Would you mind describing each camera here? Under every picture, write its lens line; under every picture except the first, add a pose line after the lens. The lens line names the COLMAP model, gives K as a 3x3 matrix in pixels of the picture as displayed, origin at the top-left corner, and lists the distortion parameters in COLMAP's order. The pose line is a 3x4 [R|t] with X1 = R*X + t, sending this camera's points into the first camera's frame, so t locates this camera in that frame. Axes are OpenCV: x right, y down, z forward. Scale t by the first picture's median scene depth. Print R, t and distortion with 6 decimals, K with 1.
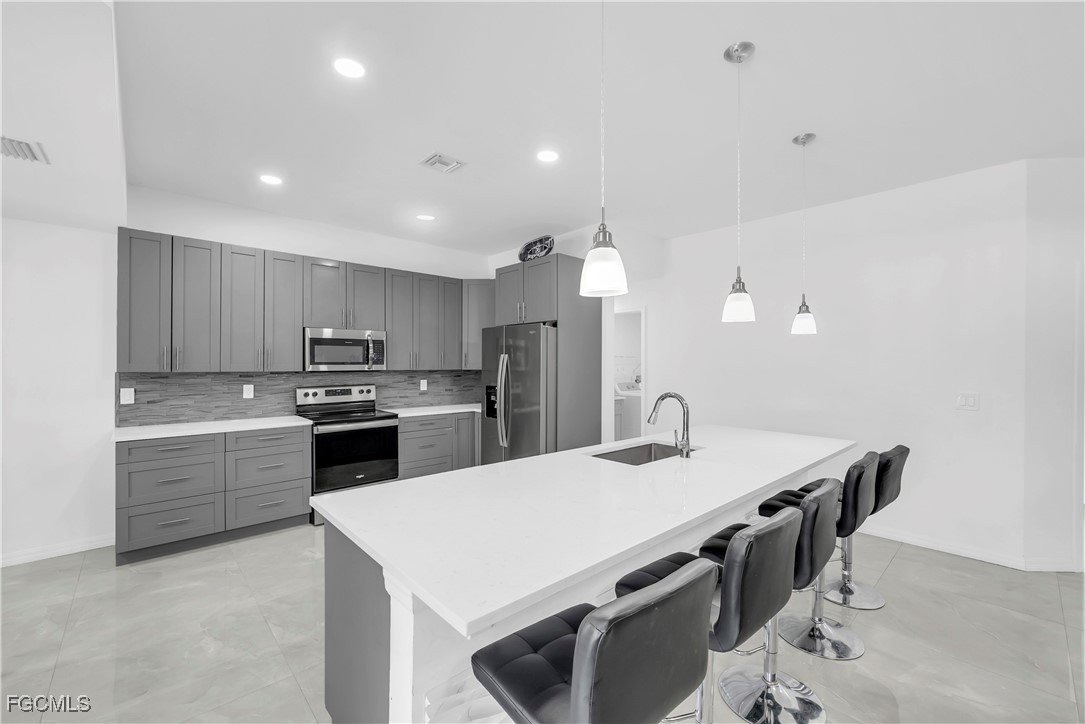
lens RADIAL K [[441.0, 0, 548.9], [0, 441.0, 363.0], [0, 0, 1]] dist [-0.007583, 0.000866]
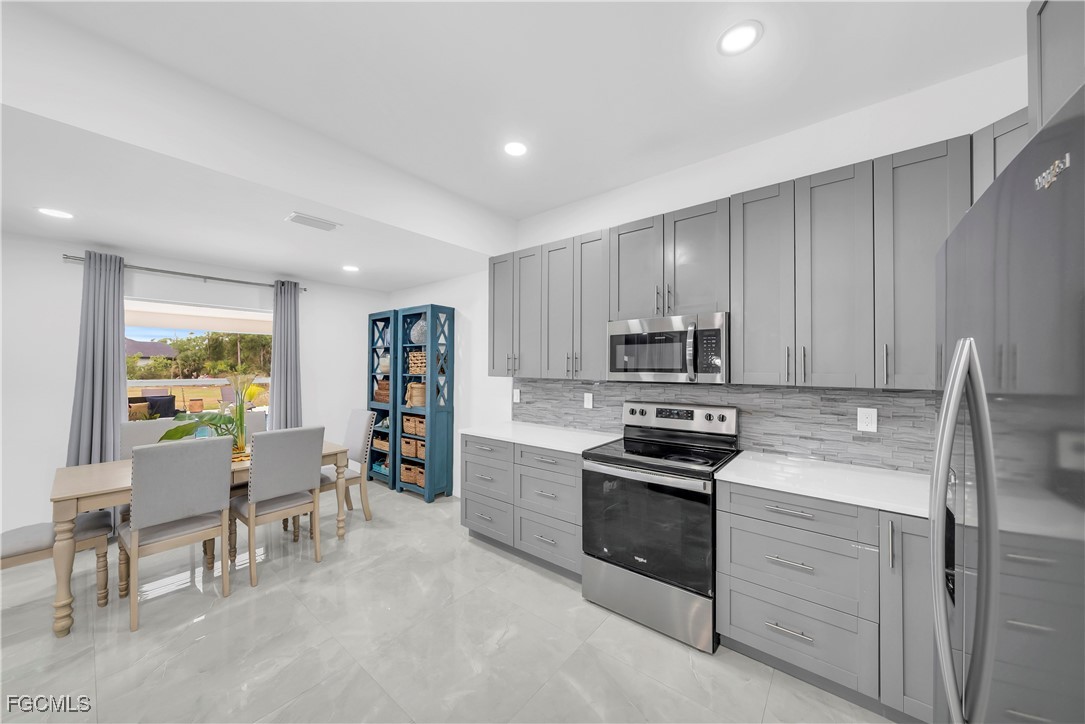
lens RADIAL K [[372.0, 0, 546.1], [0, 372.0, 363.1], [0, 0, 1]] dist [-0.002354, 0.000839]
pose [[0.141038, -0.006782, -0.989981, 0.065047], [-0.000553, 0.999976, -0.006929, -0.007462], [0.990004, 0.001524, 0.141031, 0.917524]]
